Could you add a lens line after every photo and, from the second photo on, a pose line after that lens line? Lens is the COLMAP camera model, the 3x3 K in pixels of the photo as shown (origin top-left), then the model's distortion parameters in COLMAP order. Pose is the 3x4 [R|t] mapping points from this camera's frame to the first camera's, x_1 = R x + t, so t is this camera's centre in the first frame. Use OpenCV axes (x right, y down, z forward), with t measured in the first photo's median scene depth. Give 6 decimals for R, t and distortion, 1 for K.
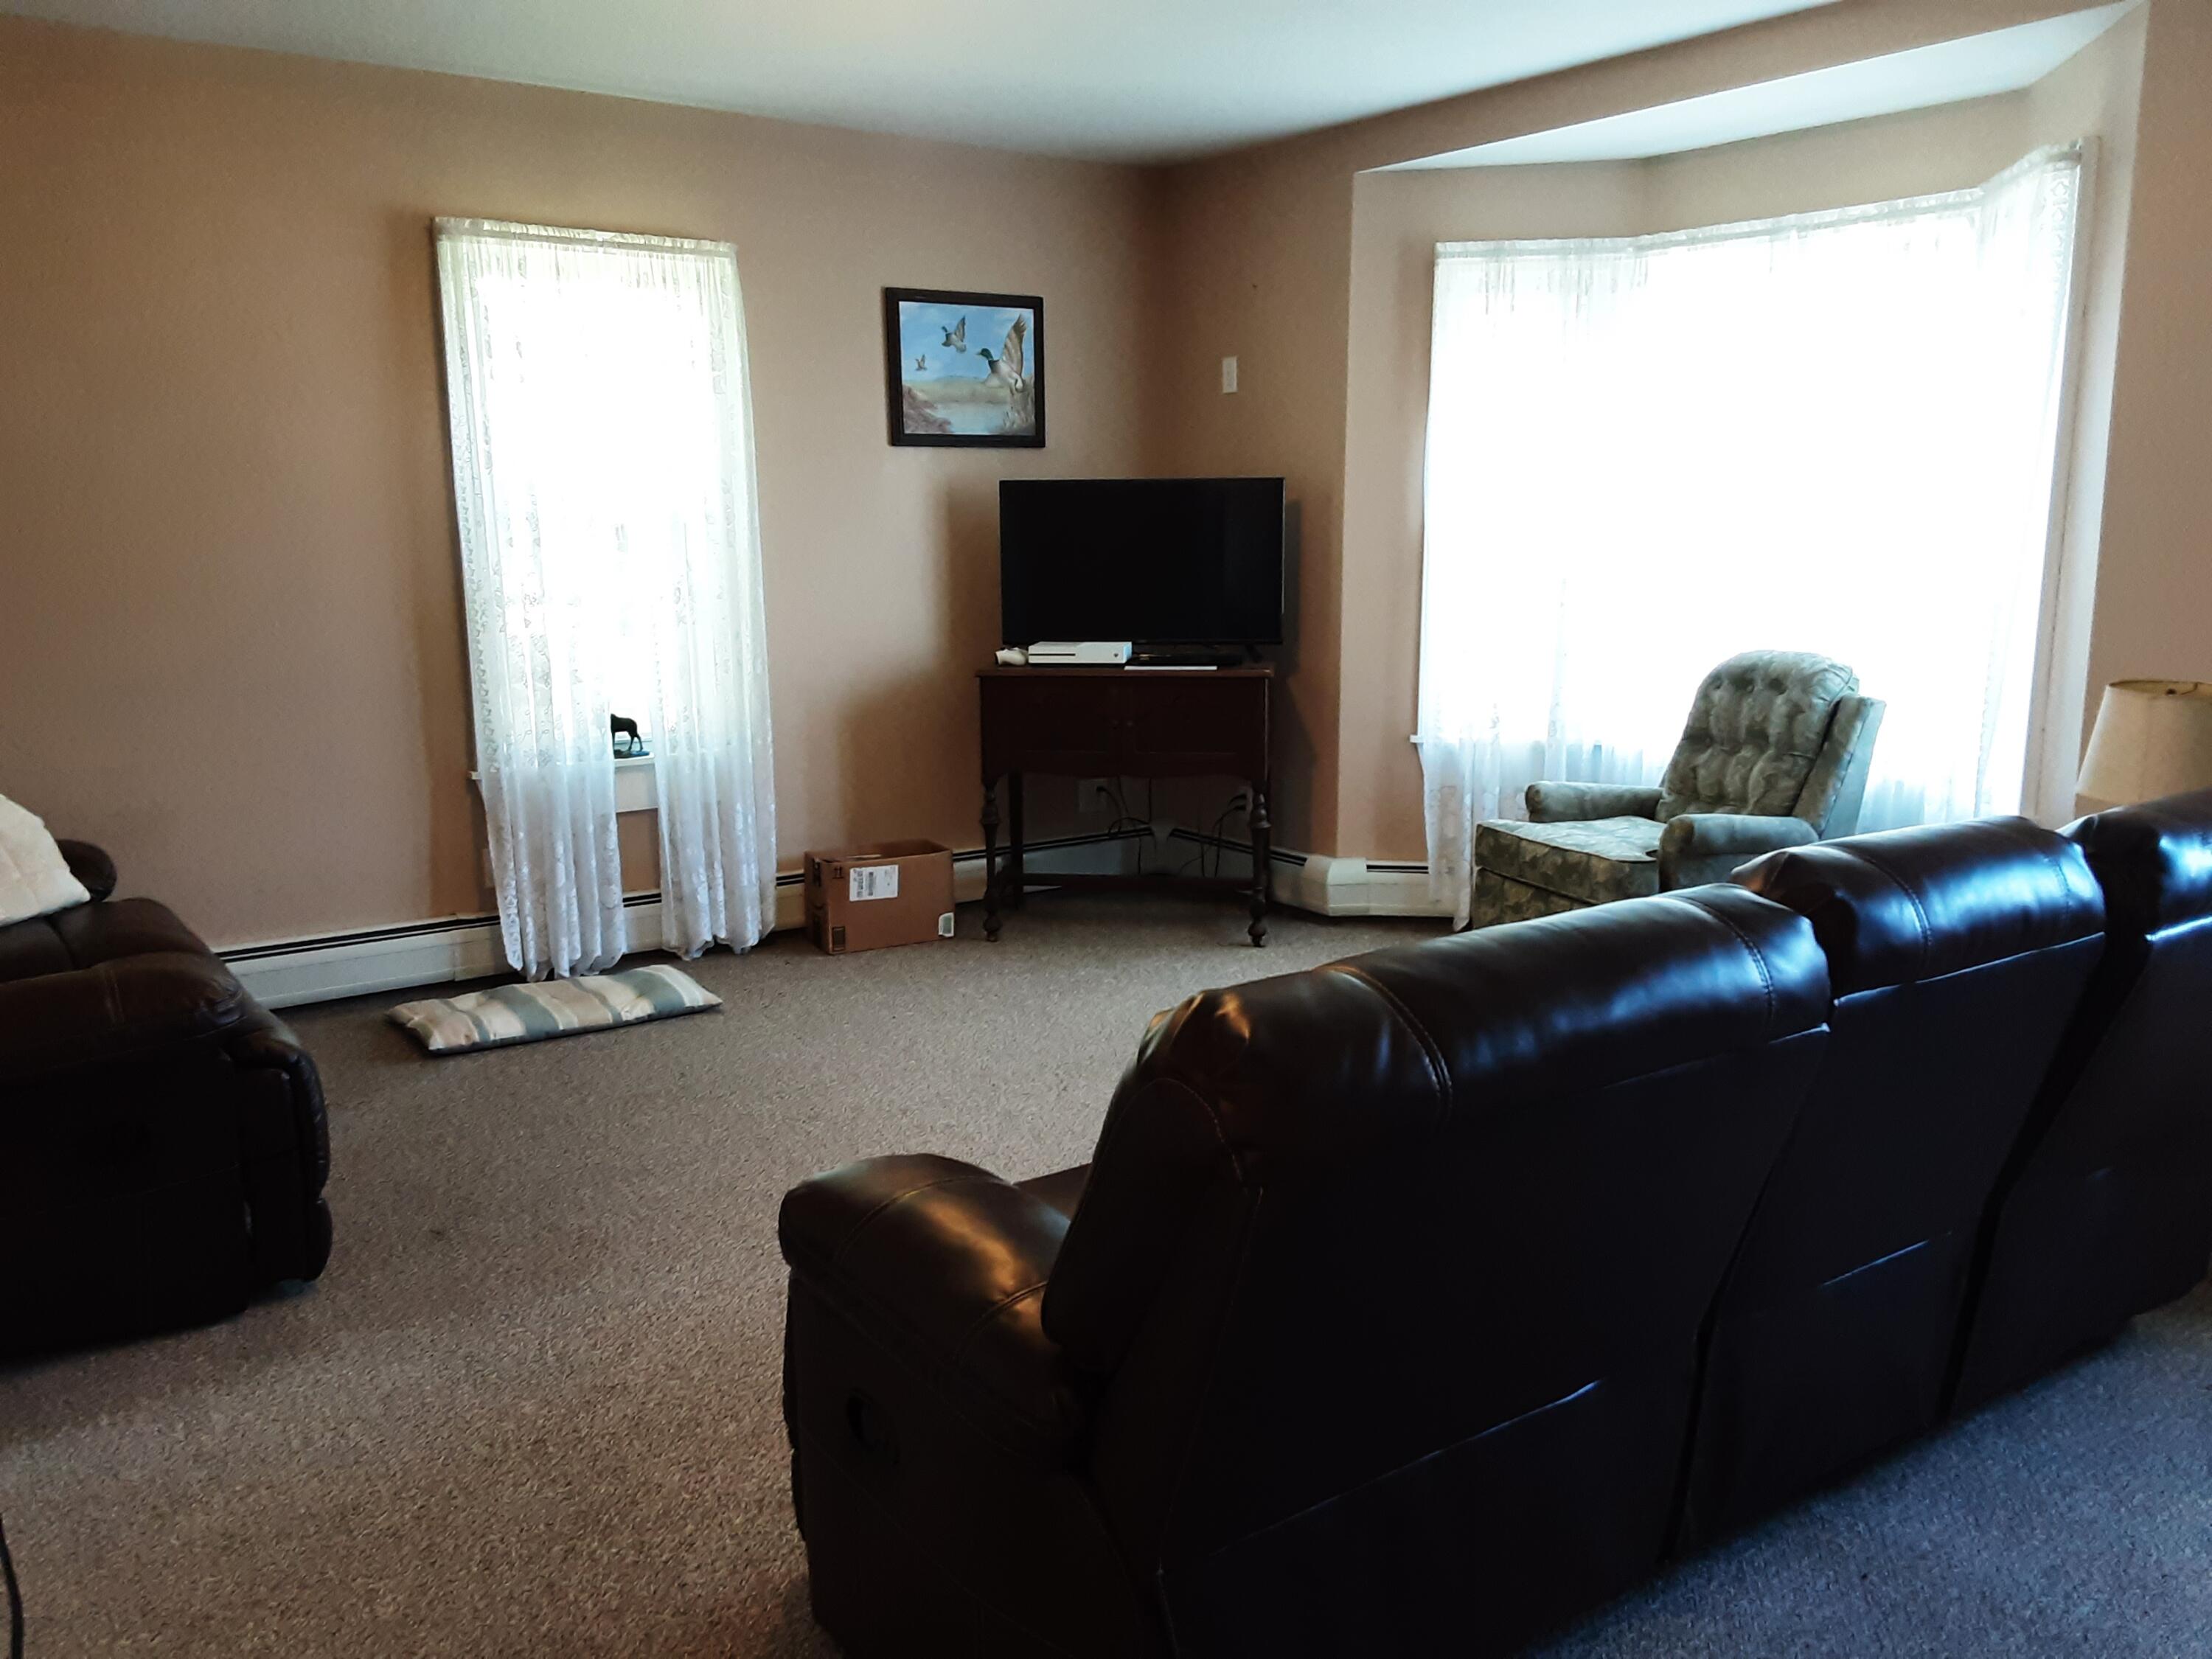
lens RADIAL K [[1727.2, 0, 1106.0], [0, 1727.2, 829.5], [0, 0, 1]] dist [0.051151, -0.159357]
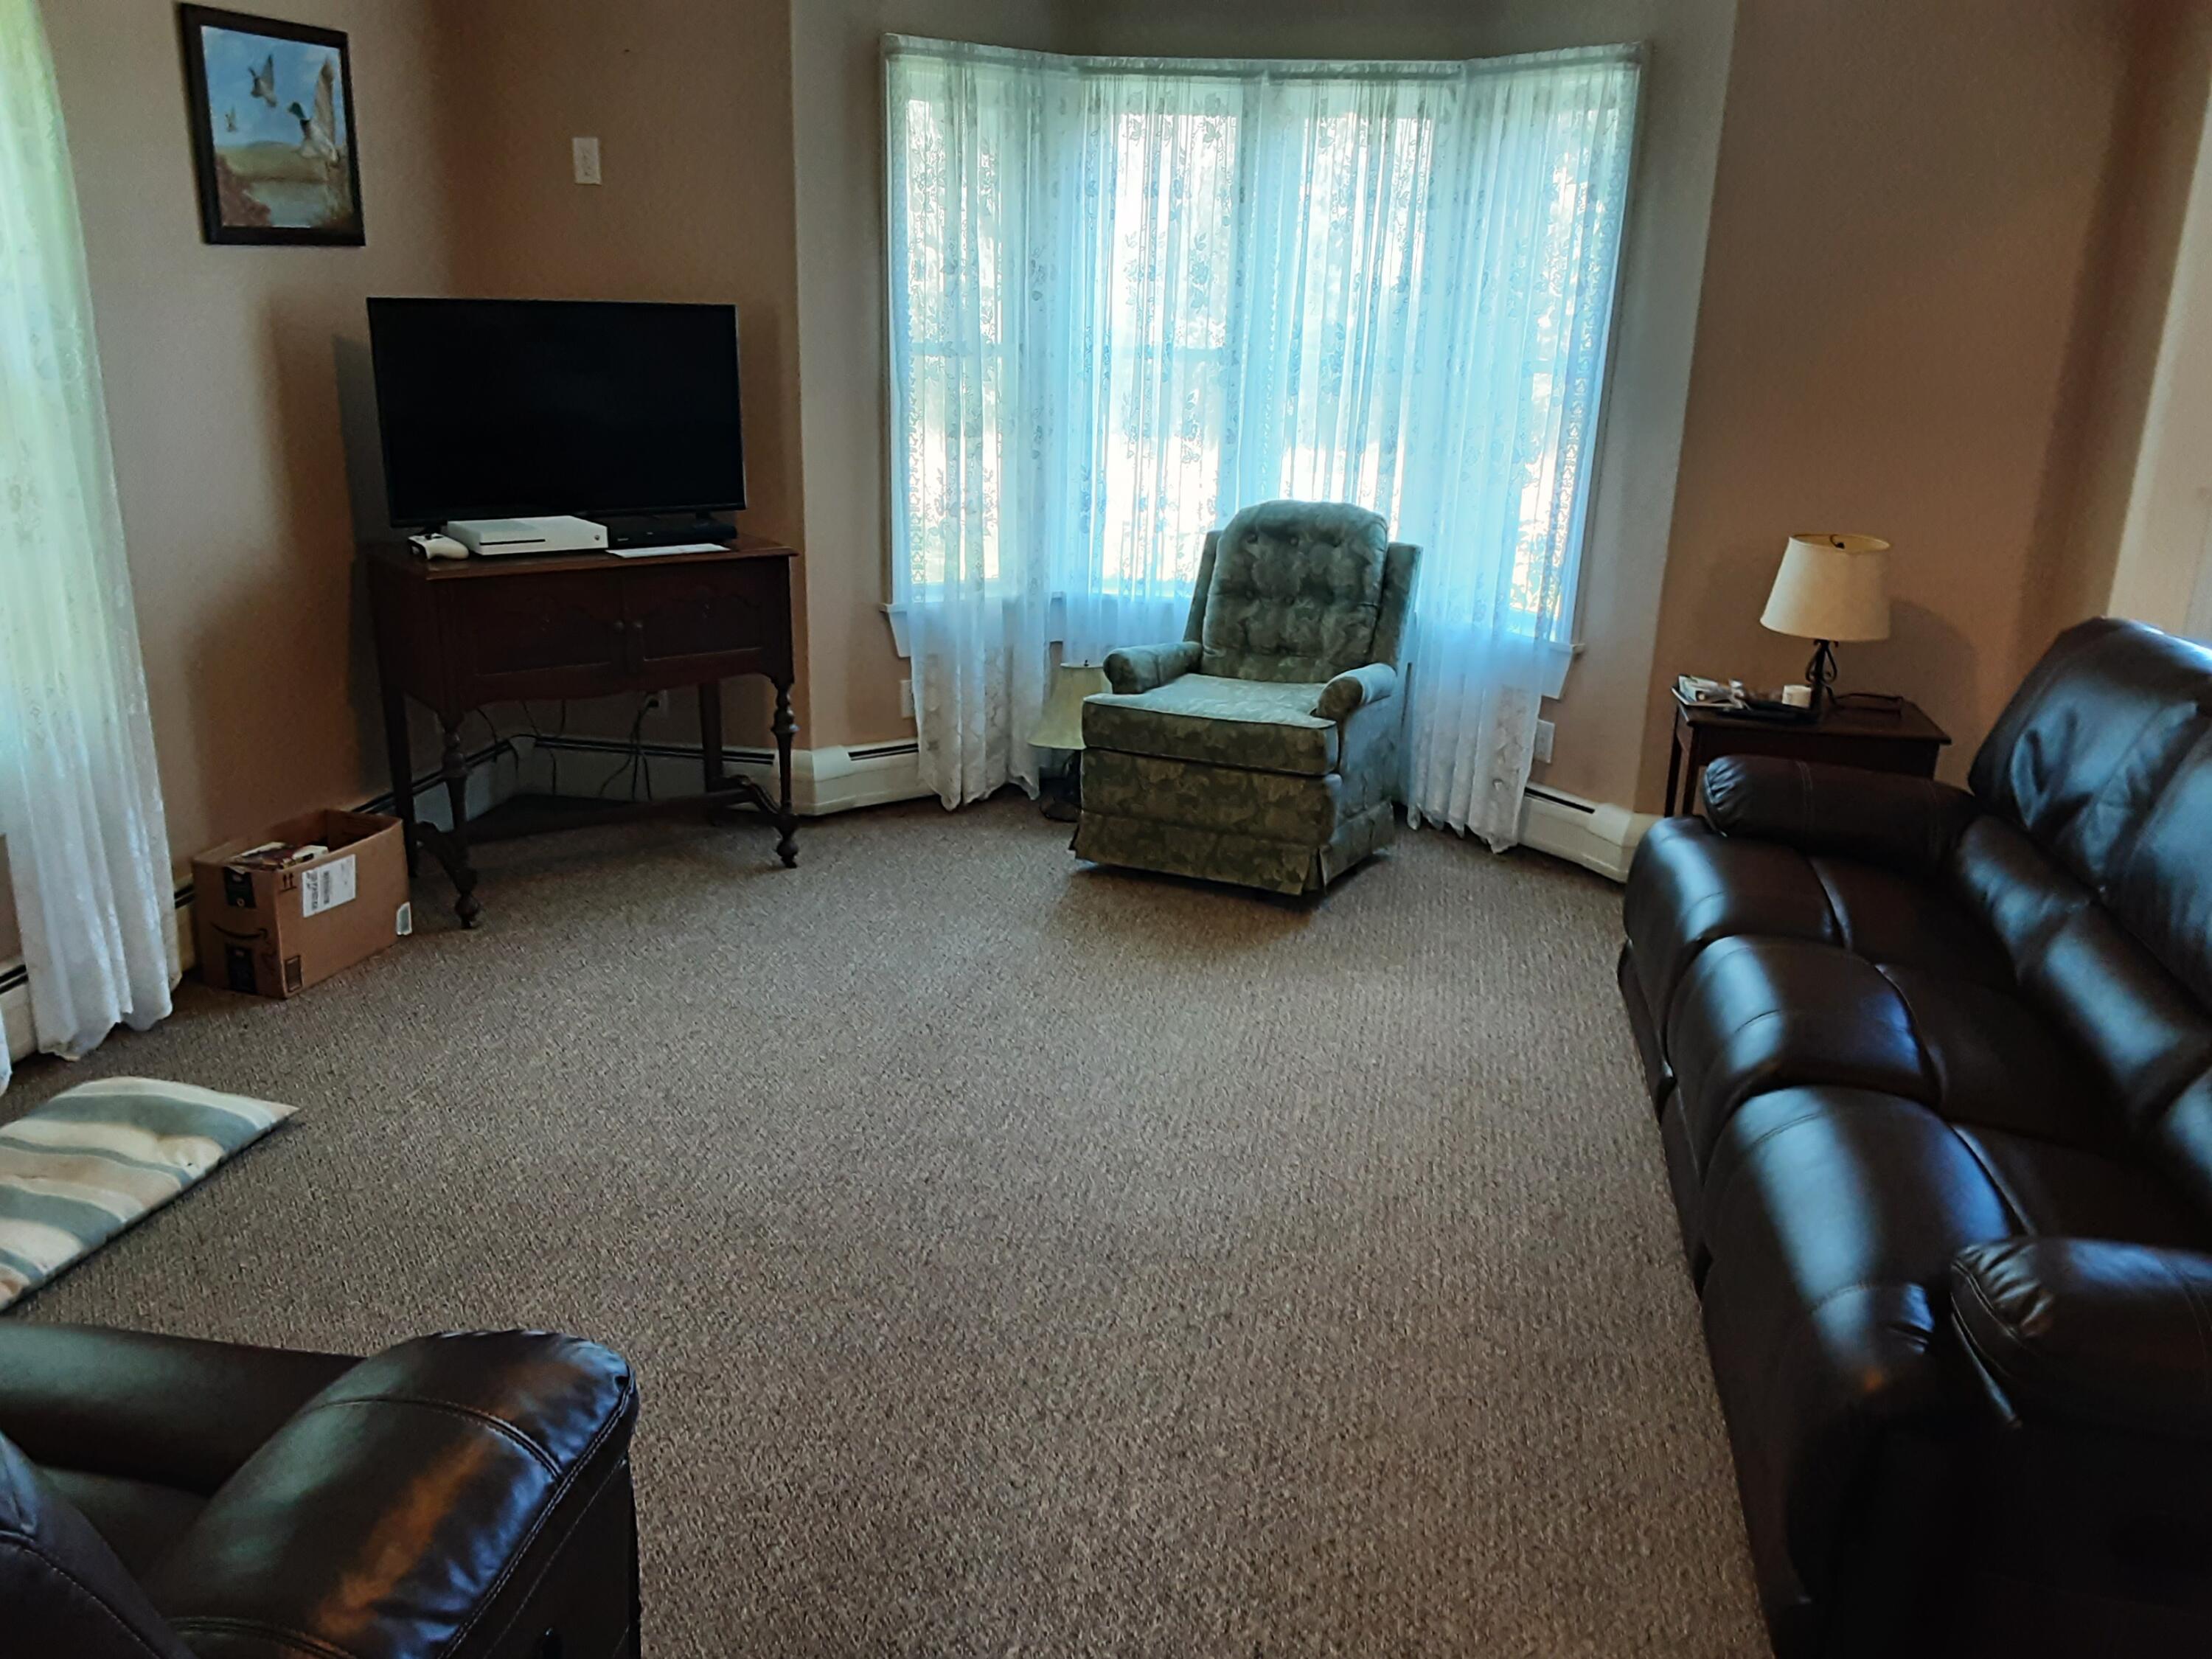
lens RADIAL K [[1793.0, 0, 1106.0], [0, 1793.0, 829.5], [0, 0, 1]] dist [0.105570, -0.211330]
pose [[0.709649, -0.180527, 0.681034, -0.423505], [0.090735, 0.981984, 0.165756, -0.088694], [-0.698688, -0.055835, 0.713244, 0.256349]]
